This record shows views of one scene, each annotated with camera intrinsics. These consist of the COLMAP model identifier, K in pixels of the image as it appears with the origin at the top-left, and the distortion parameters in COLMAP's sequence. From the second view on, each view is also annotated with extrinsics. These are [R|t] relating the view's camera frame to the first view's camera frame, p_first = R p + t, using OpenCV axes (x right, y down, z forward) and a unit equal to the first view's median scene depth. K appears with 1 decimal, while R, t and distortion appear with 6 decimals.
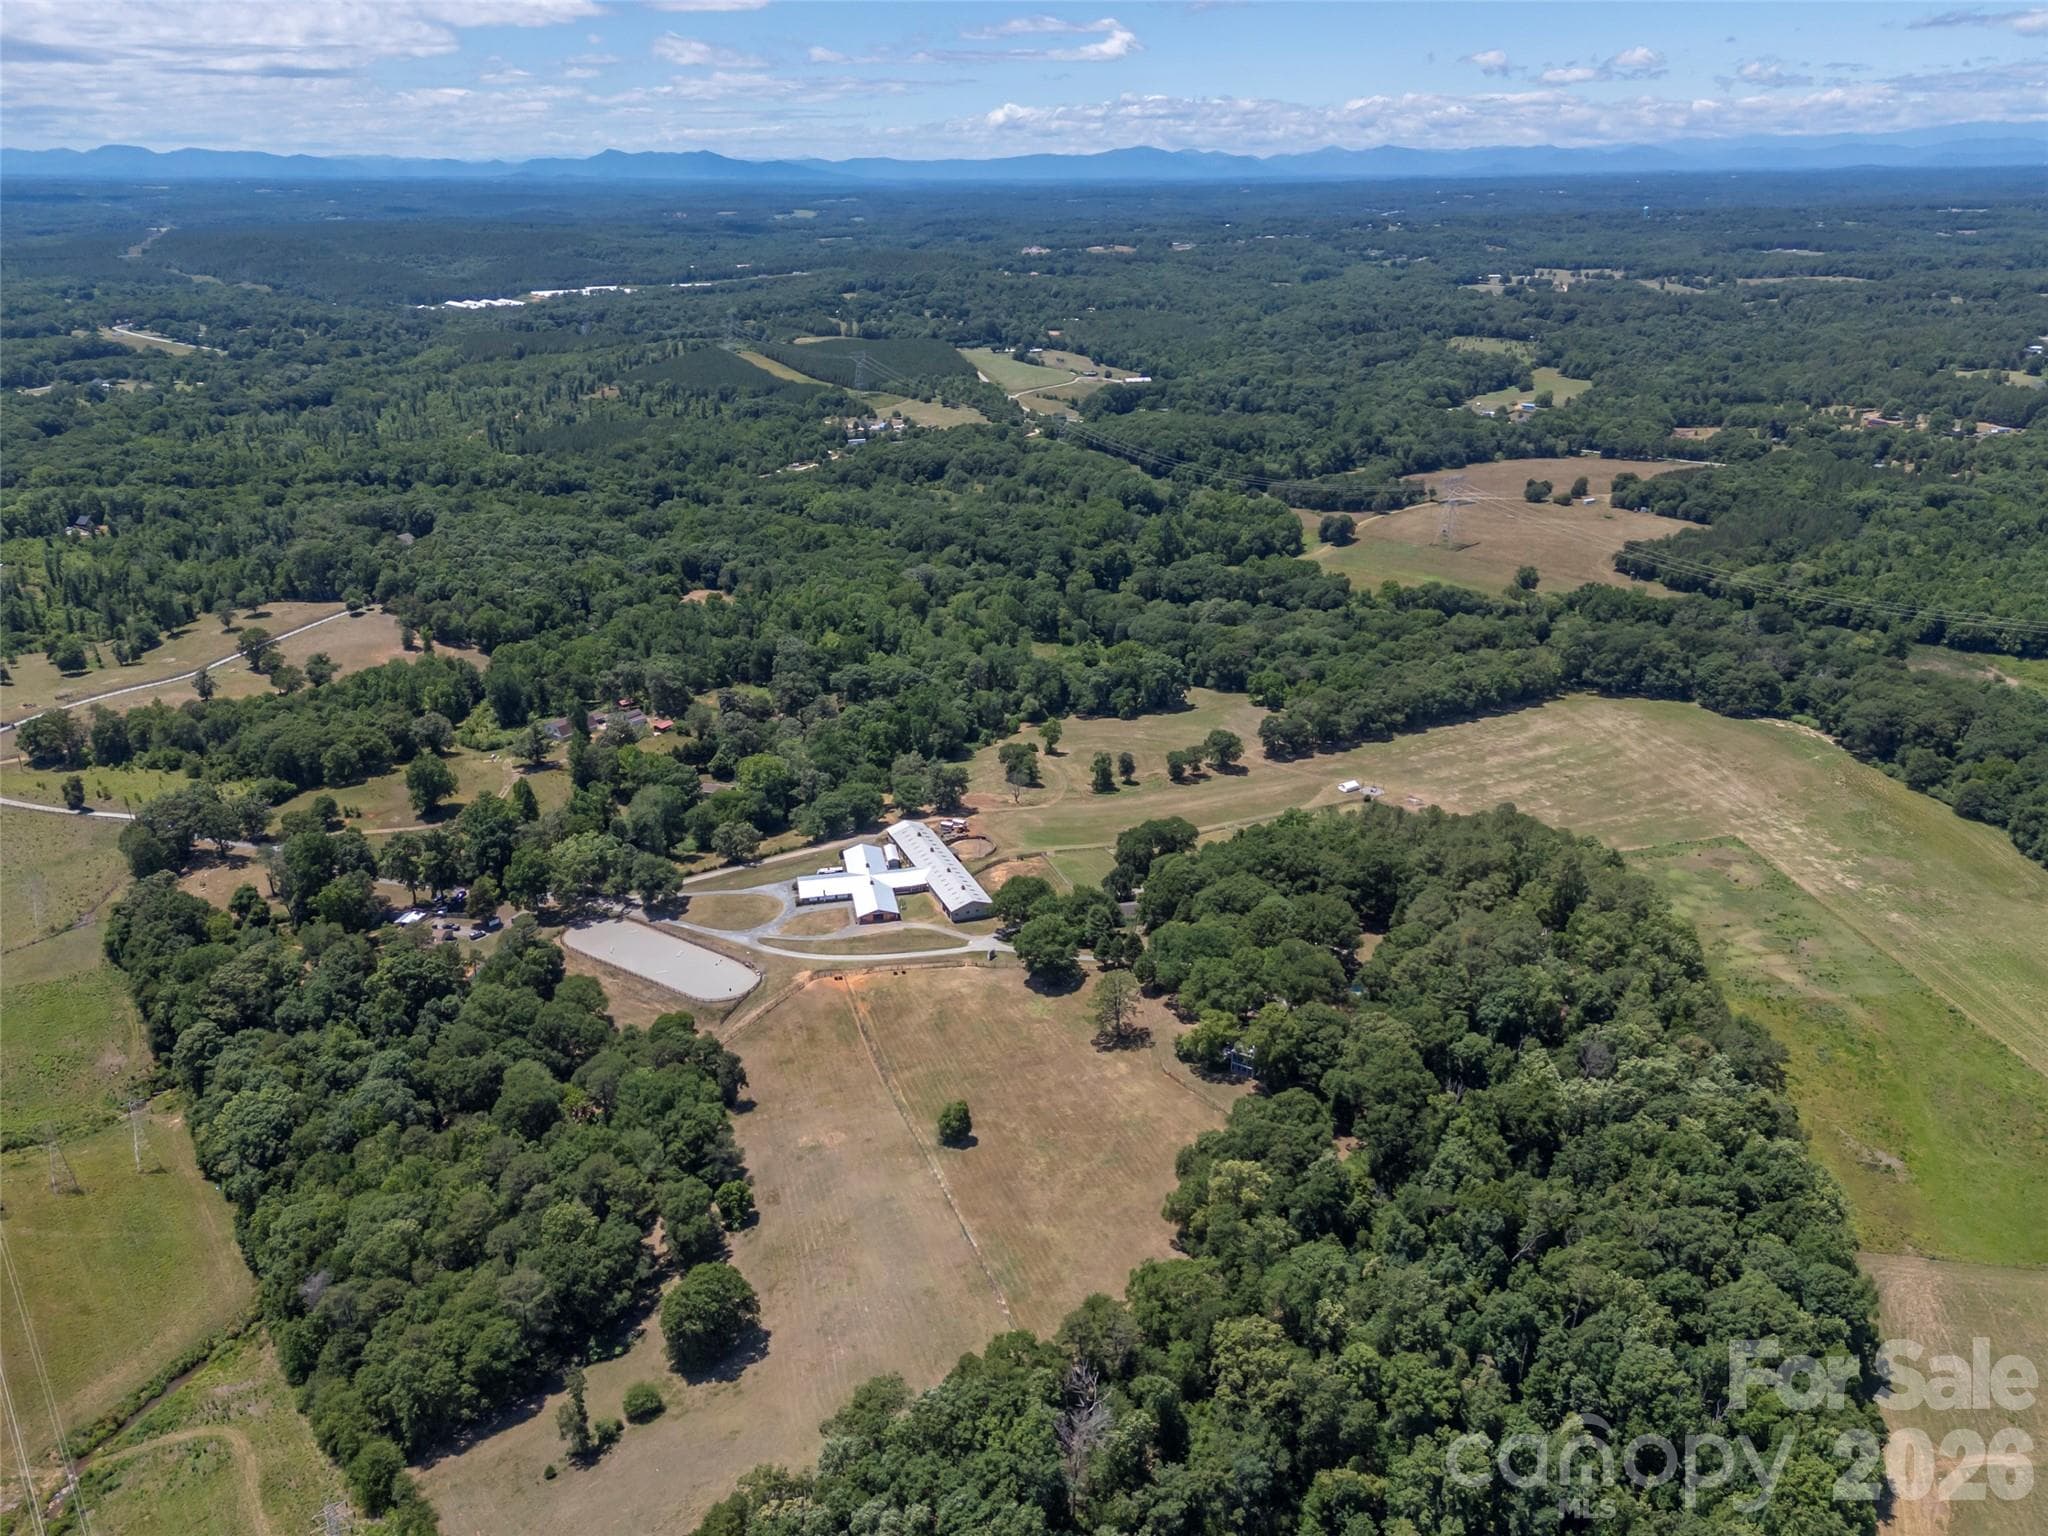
lens RADIAL K [[1494.7, 0, 1027.2], [0, 1494.7, 765.1], [0, 0, 1]] dist [0.101676, -0.076453]
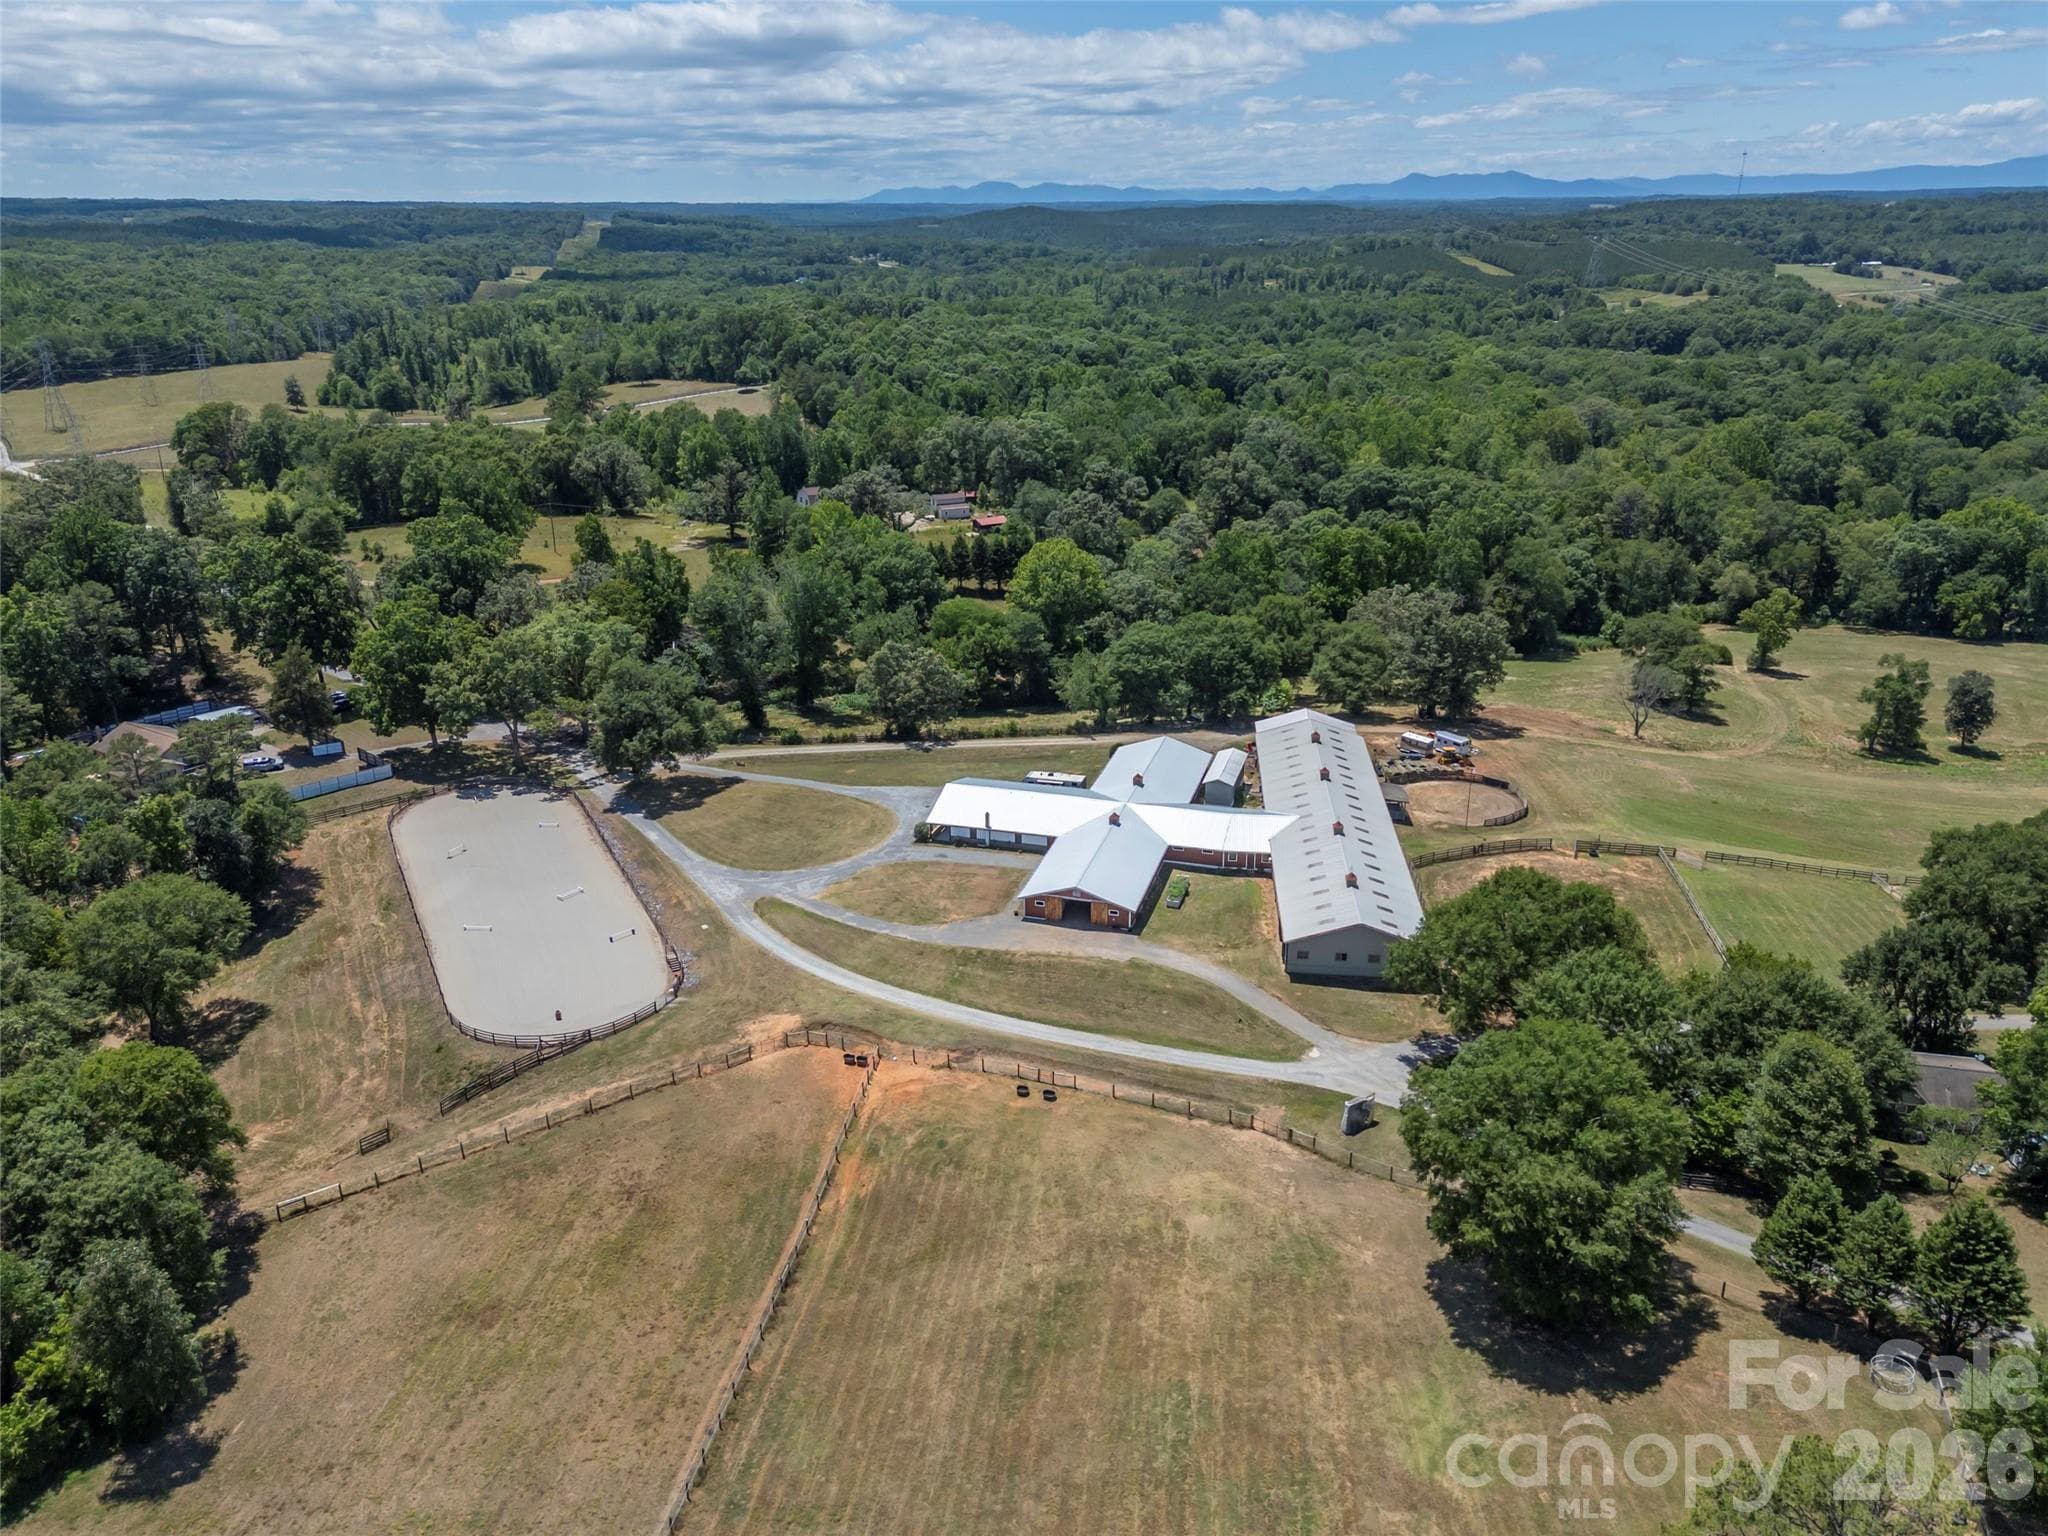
lens RADIAL K [[1494.7, 0, 1020.3], [0, 1494.7, 765.2], [0, 0, 1]] dist [0.101676, -0.076453]
pose [[0.883408, 0.163472, -0.439167, 0.032060], [-0.170777, 0.985038, 0.023136, 0.060556], [0.436378, 0.054561, 0.898108, 0.657460]]
